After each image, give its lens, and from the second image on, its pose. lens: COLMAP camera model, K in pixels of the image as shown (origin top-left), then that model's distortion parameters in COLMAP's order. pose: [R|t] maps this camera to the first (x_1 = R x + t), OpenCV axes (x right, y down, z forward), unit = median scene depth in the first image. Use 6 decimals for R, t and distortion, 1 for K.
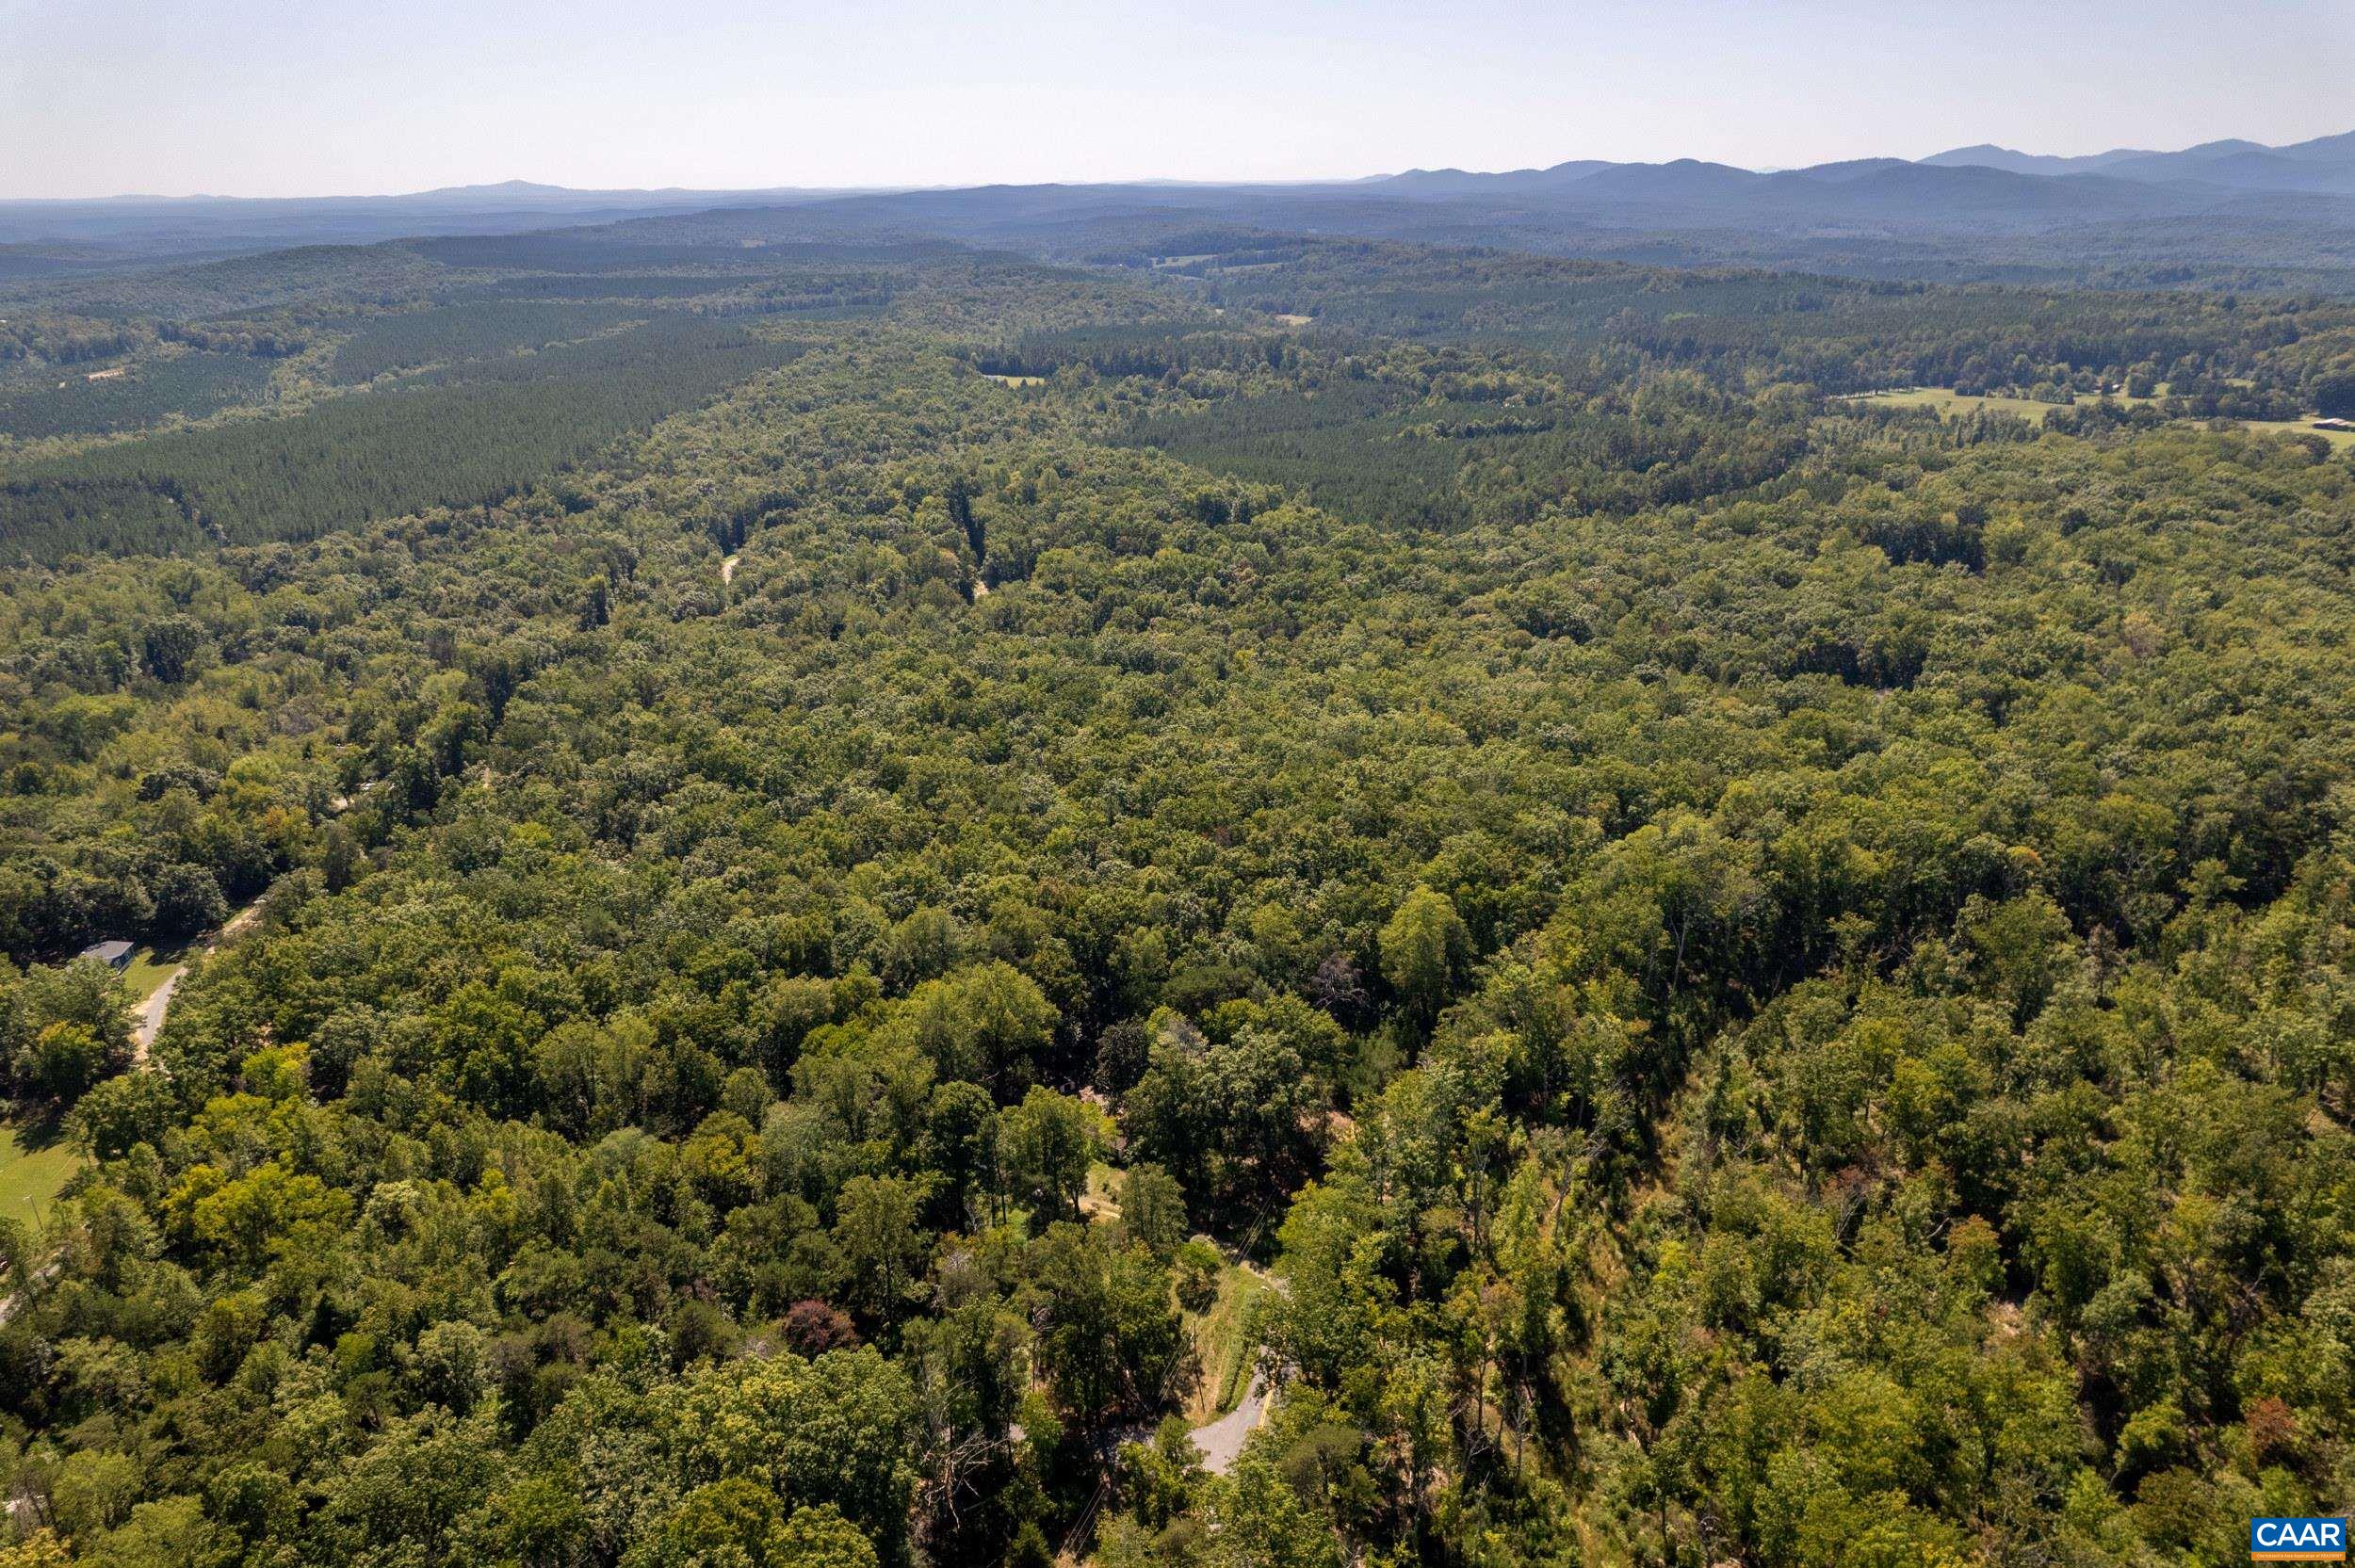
lens RADIAL K [[1509.1, 0, 1193.2], [0, 1509.1, 781.5], [0, 0, 1]] dist [-0.080712, 0.072670]
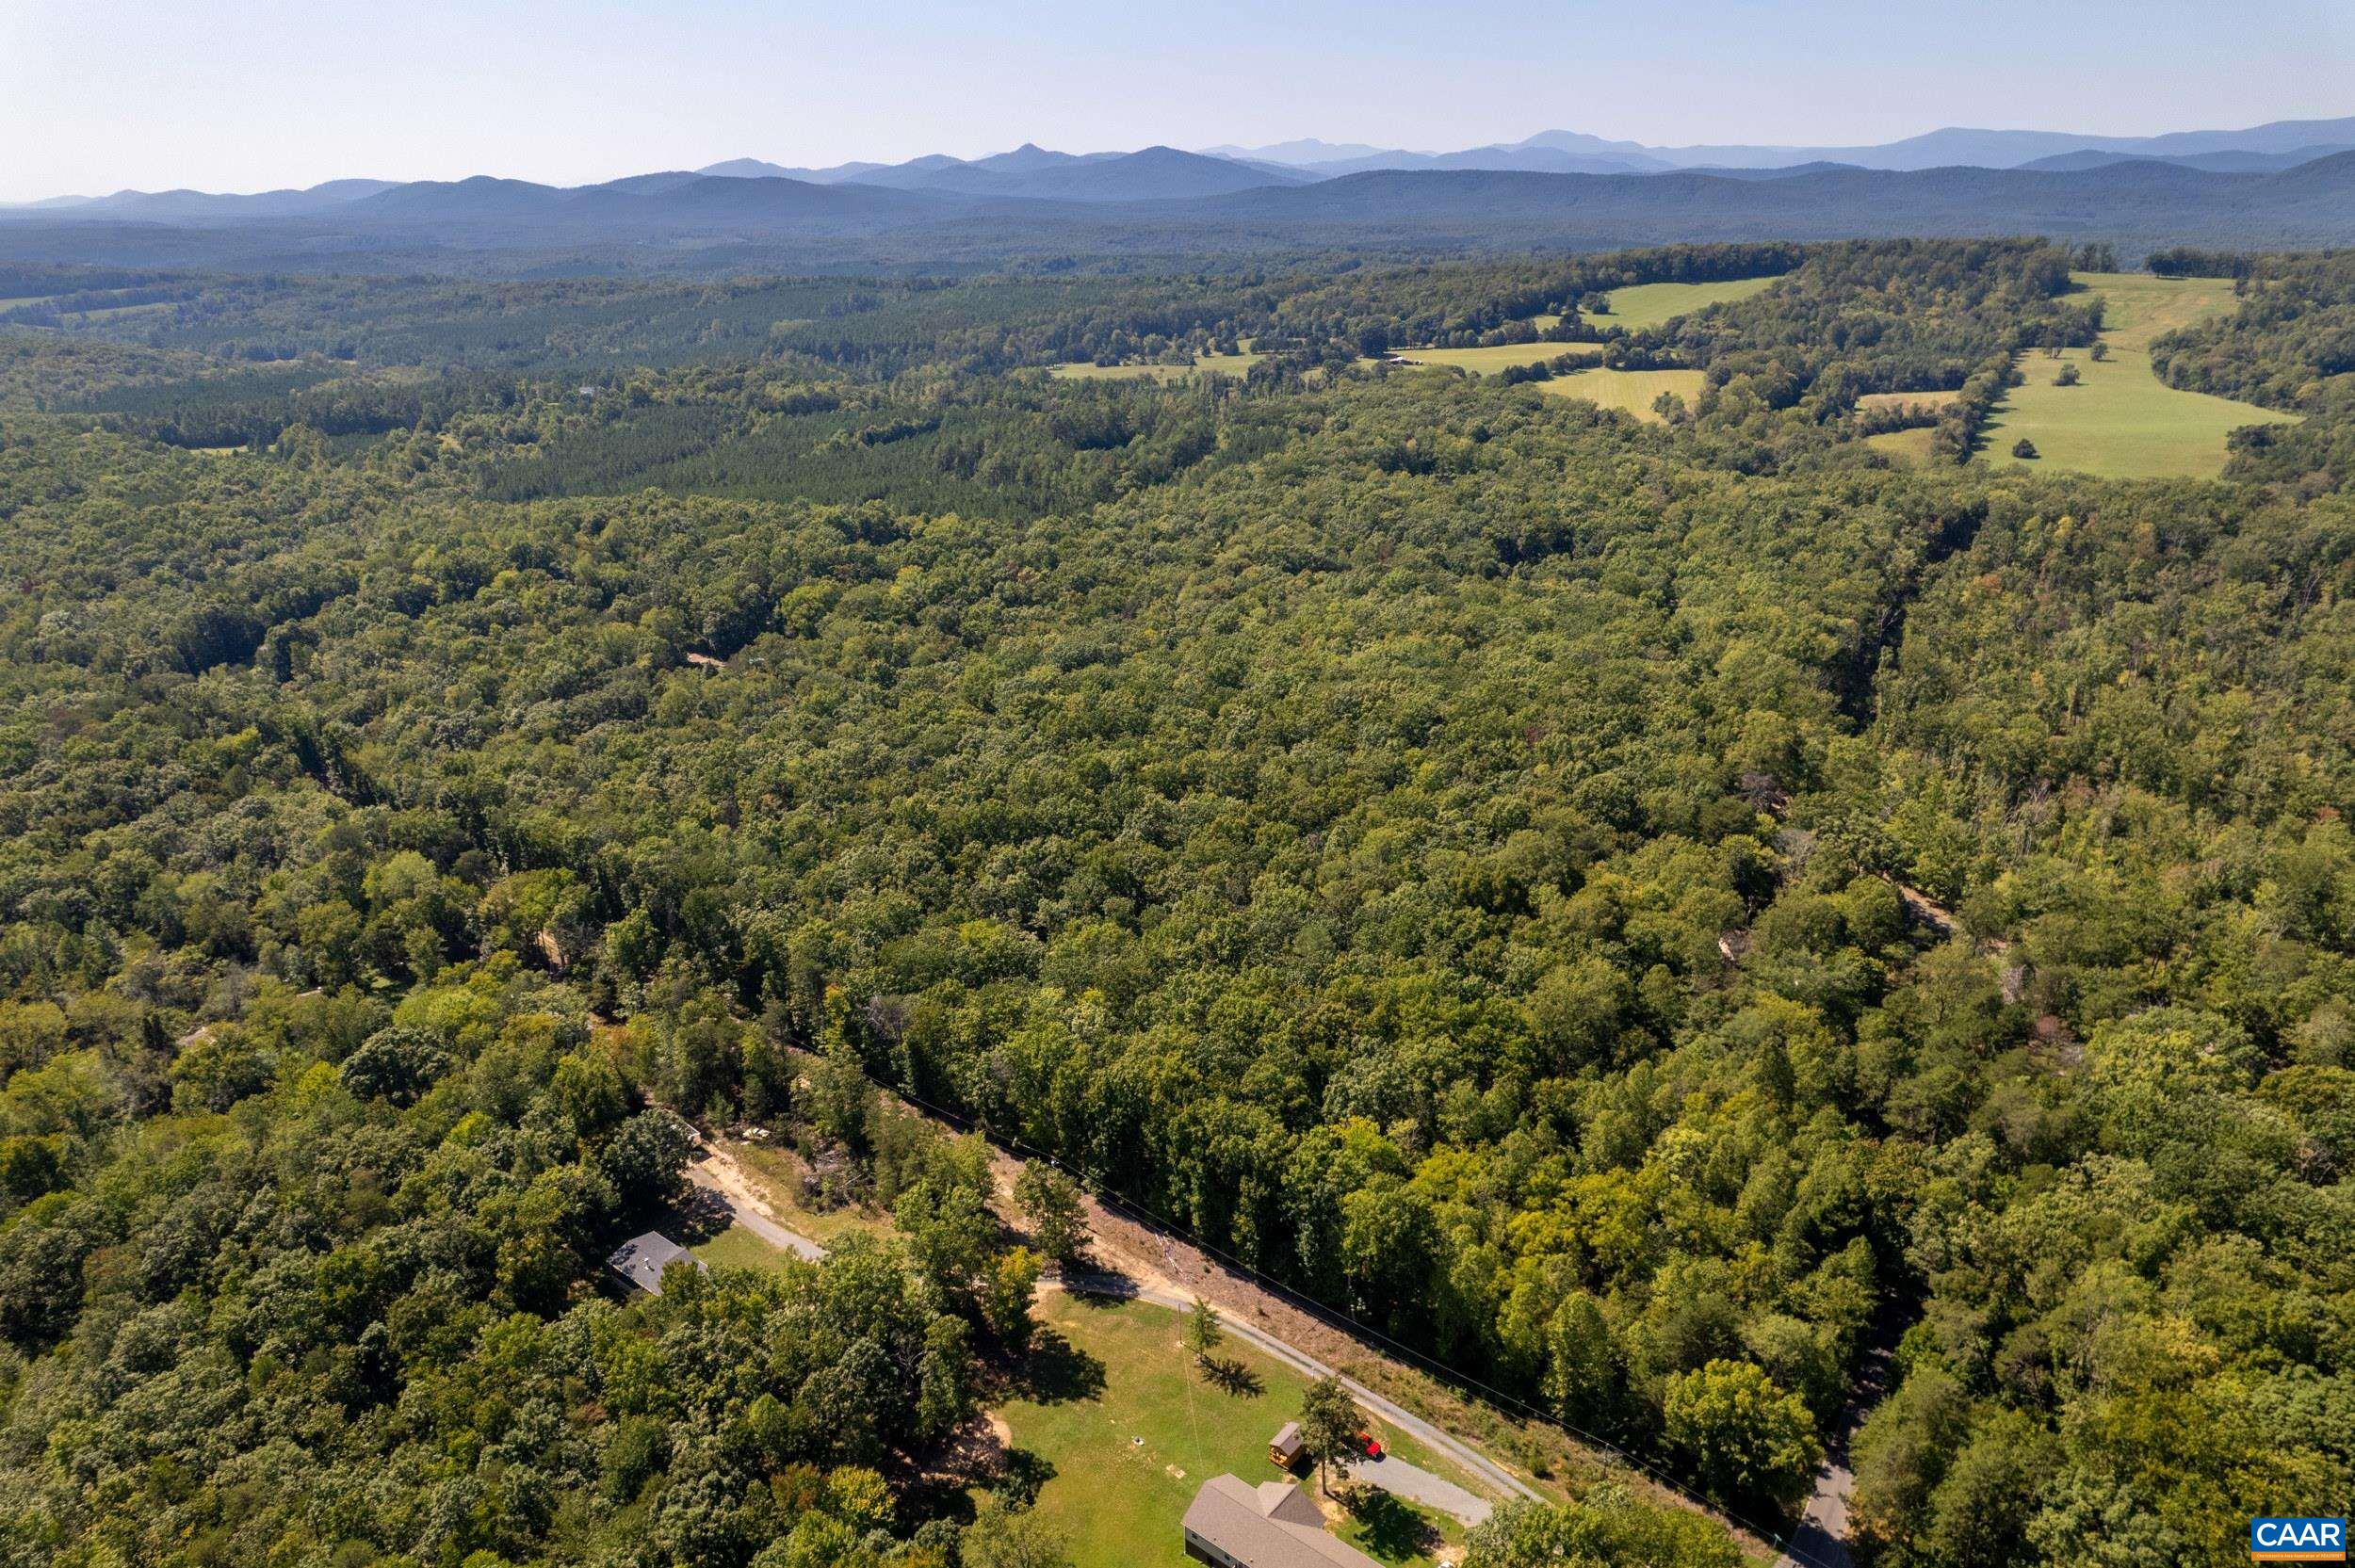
lens RADIAL K [[1509.1, 0, 1190.0], [0, 1509.1, 773.3], [0, 0, 1]] dist [-0.080712, 0.072670]
pose [[0.733457, -0.250992, 0.631699, -0.185306], [0.259470, 0.962340, 0.081098, -0.019869], [-0.628265, 0.104425, 0.770960, 0.049755]]
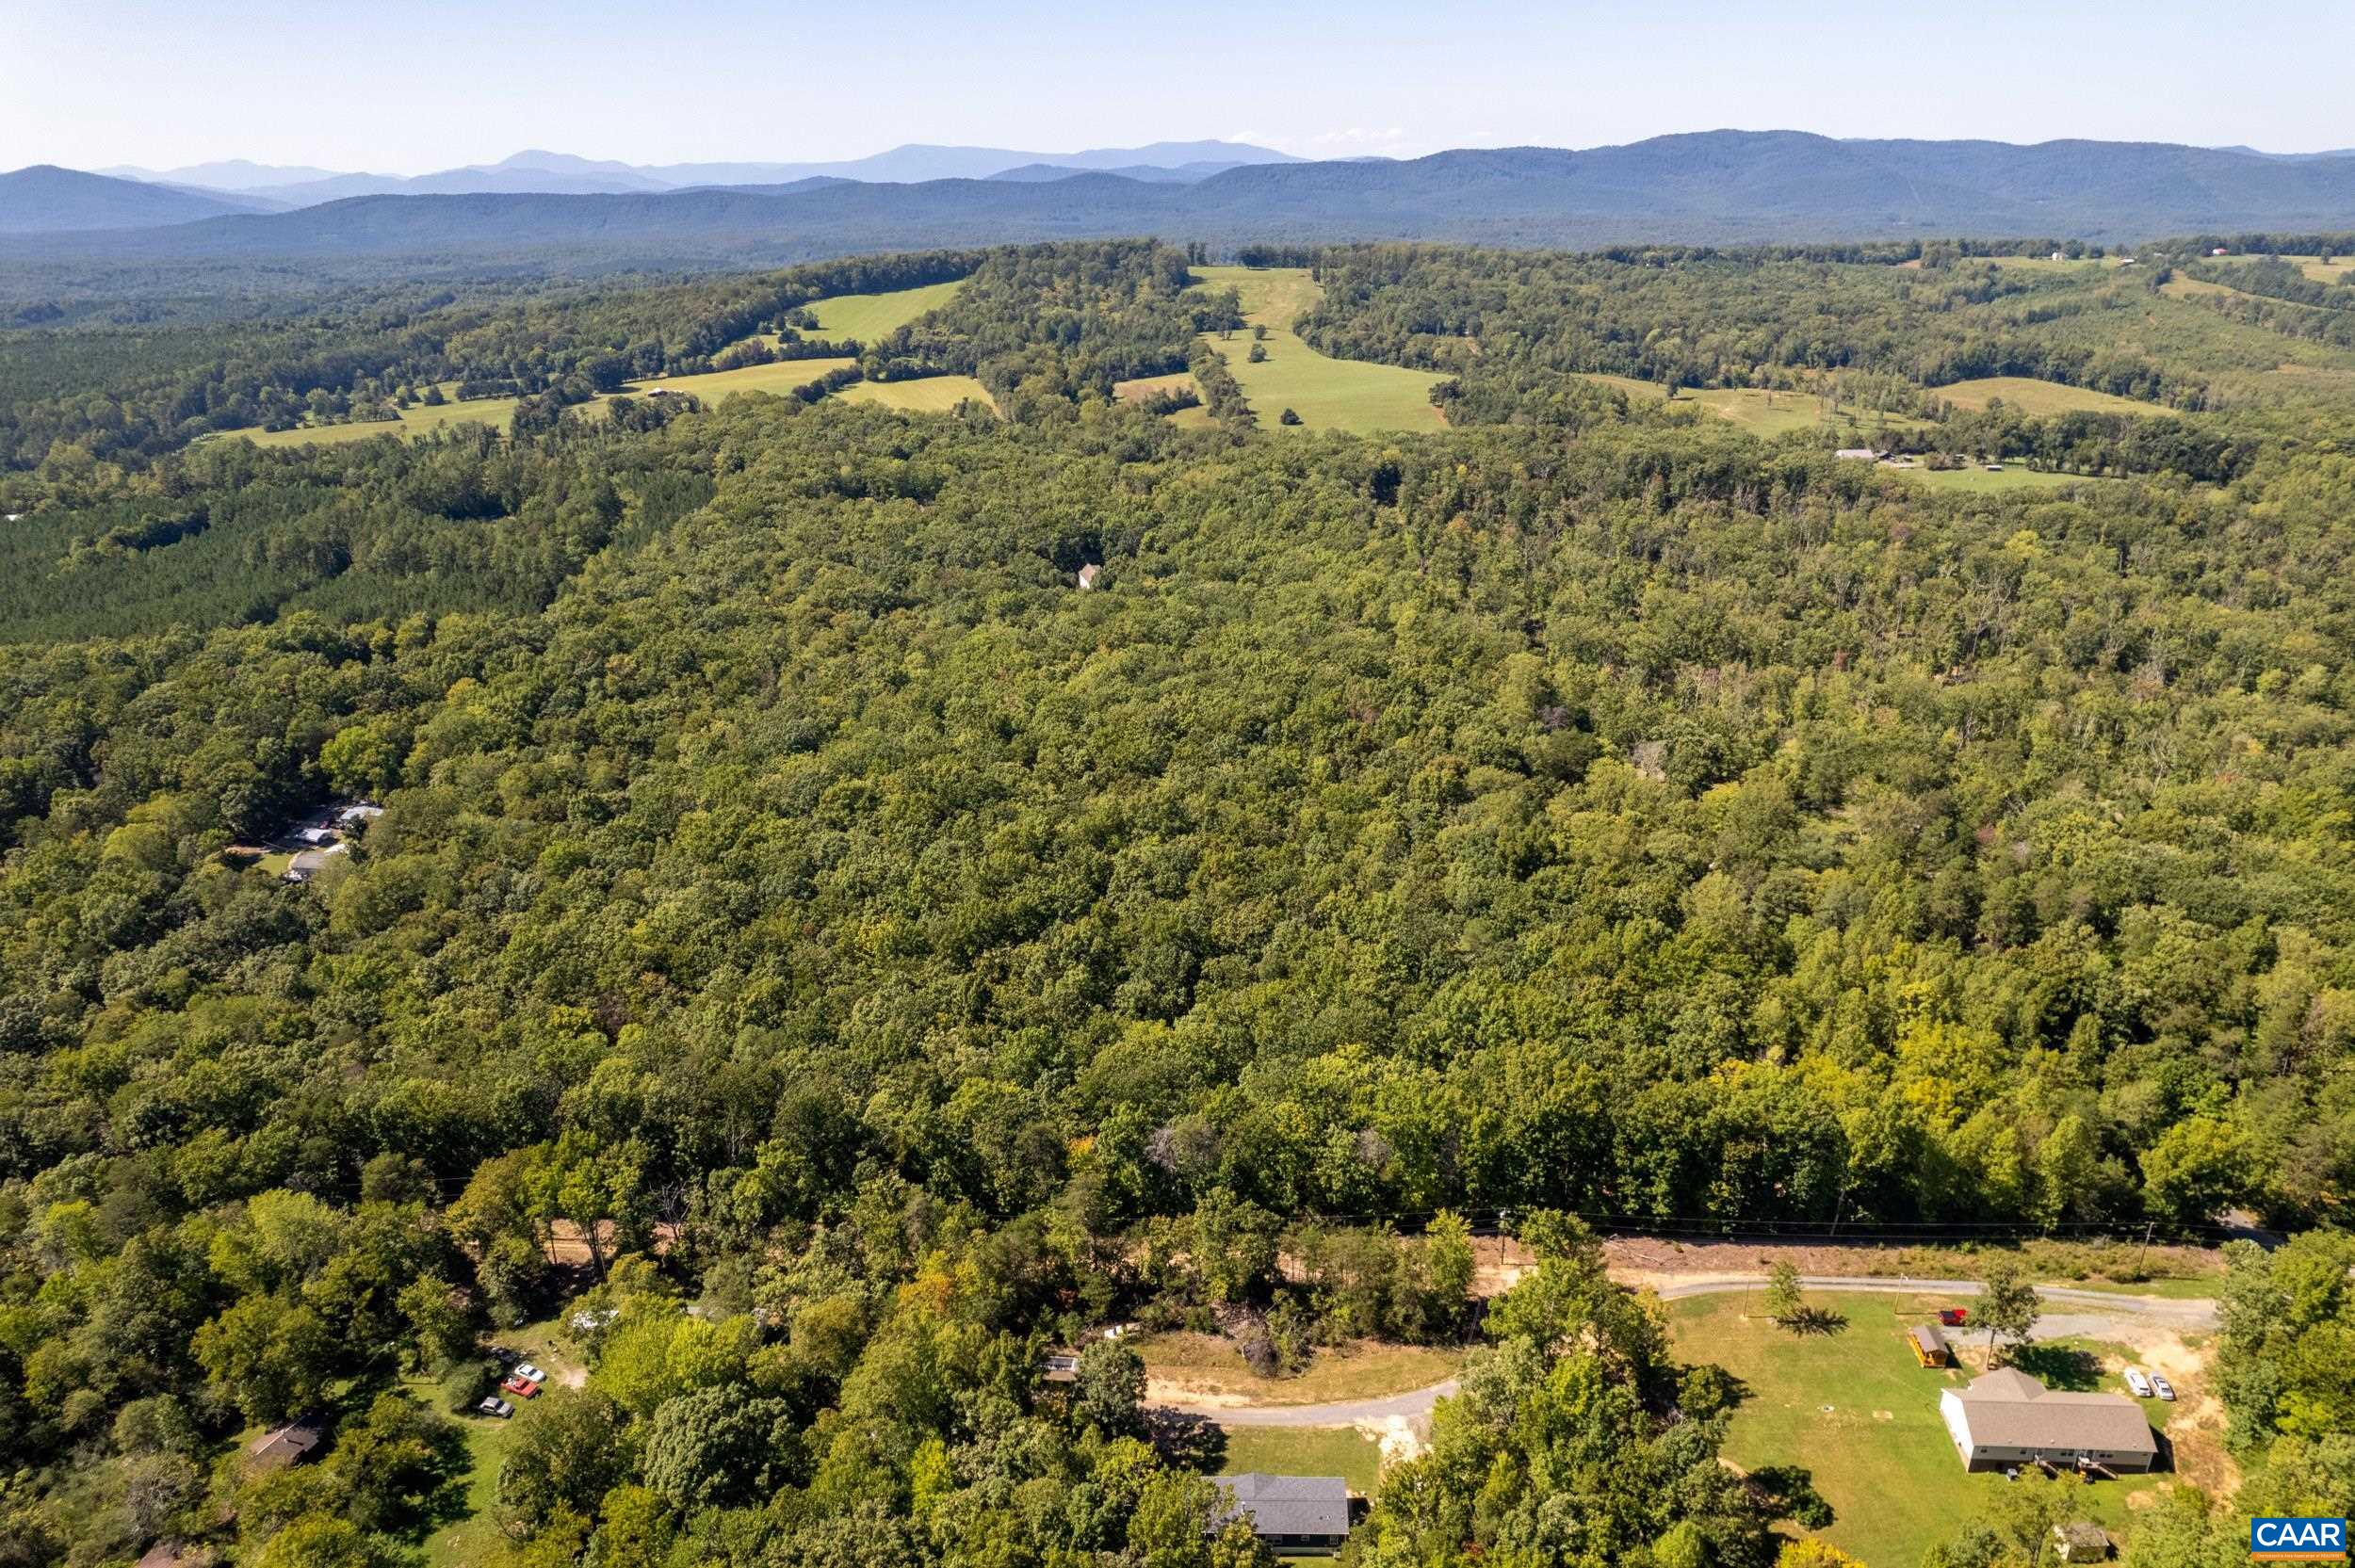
lens RADIAL K [[1509.1, 0, 1183.7], [0, 1509.1, 771.5], [0, 0, 1]] dist [-0.080712, 0.072670]
pose [[0.209104, -0.353398, 0.911803, -0.231277], [0.378891, 0.888862, 0.257615, -0.059065], [-0.901508, 0.291606, 0.319764, 0.145706]]
